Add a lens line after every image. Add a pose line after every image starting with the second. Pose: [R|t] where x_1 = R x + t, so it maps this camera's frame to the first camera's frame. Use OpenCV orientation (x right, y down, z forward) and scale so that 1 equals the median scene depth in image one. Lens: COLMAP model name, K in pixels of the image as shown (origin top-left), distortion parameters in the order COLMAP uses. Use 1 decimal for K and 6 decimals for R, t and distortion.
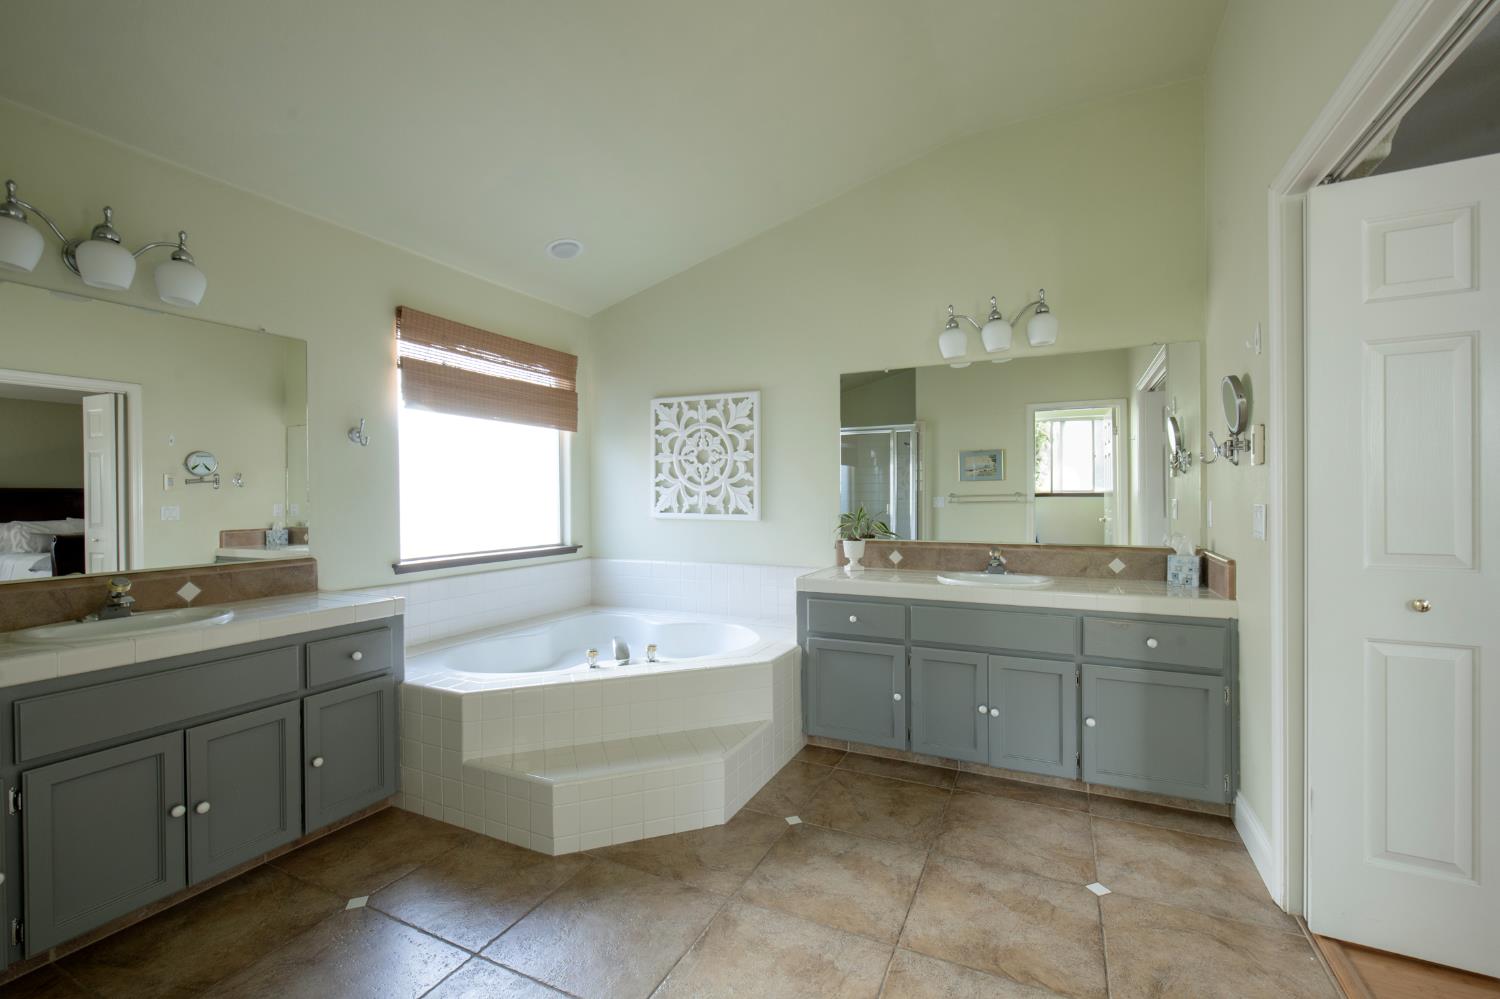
lens RADIAL K [[613.4, 0, 753.4], [0, 613.4, 502.0], [0, 0, 1]] dist [-0.012657, -0.003530]
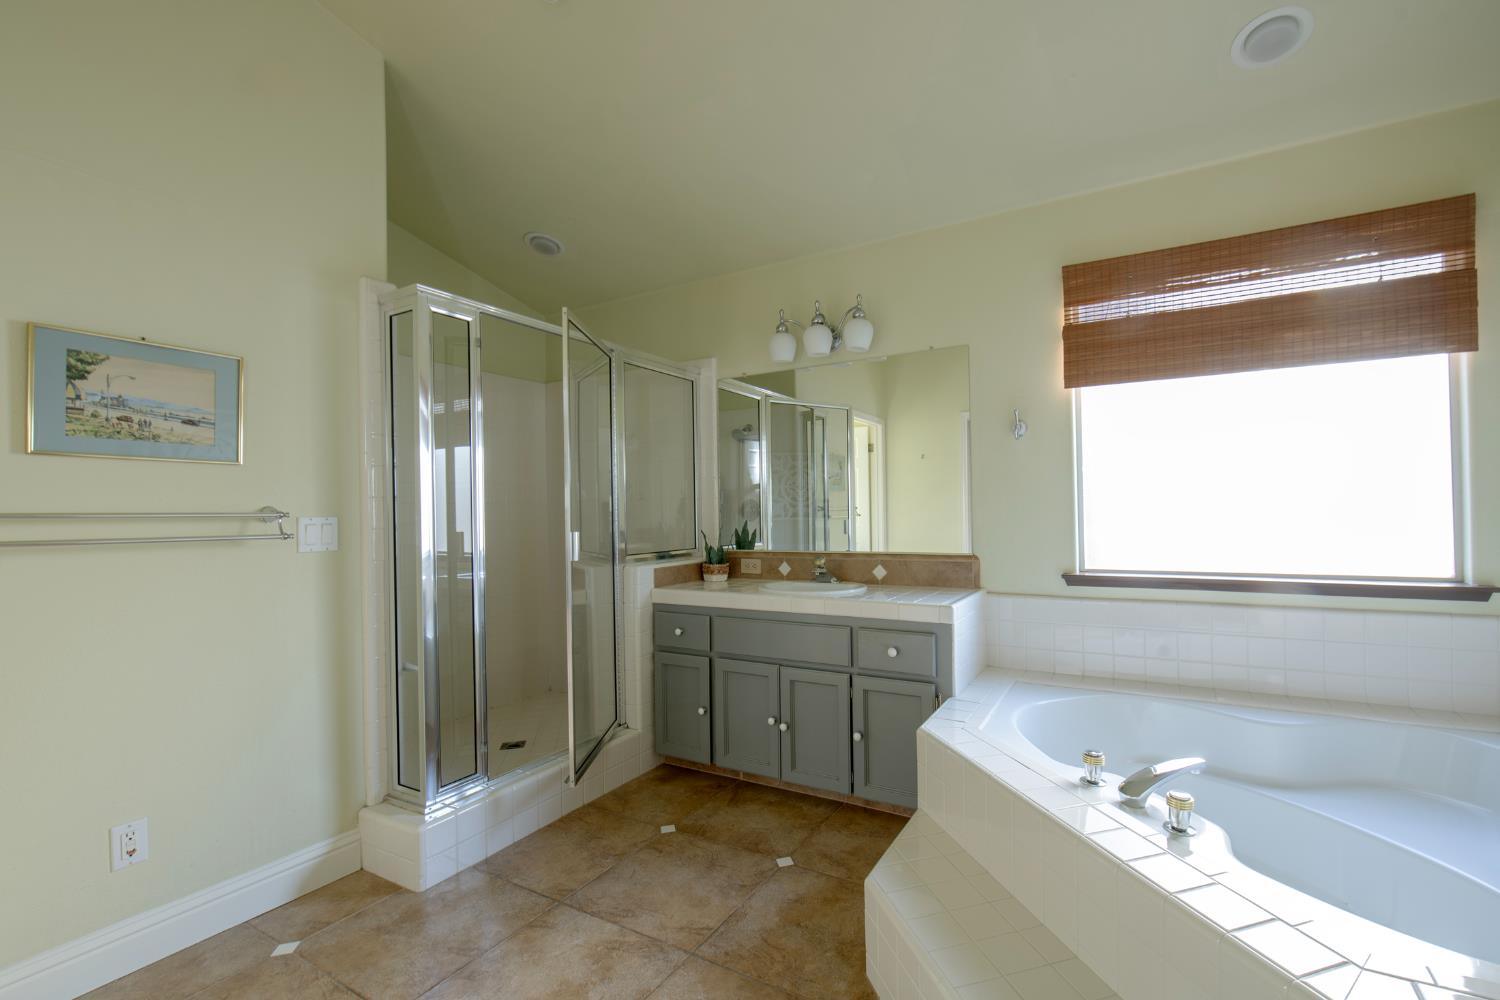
lens RADIAL K [[613.4, 0, 753.4], [0, 613.4, 502.5], [0, 0, 1]] dist [-0.012657, -0.003530]
pose [[-0.060159, 0.005403, -0.998174, 0.325452], [0.013673, 0.999896, 0.004588, -0.007390], [0.998095, -0.013372, -0.060226, 0.697796]]
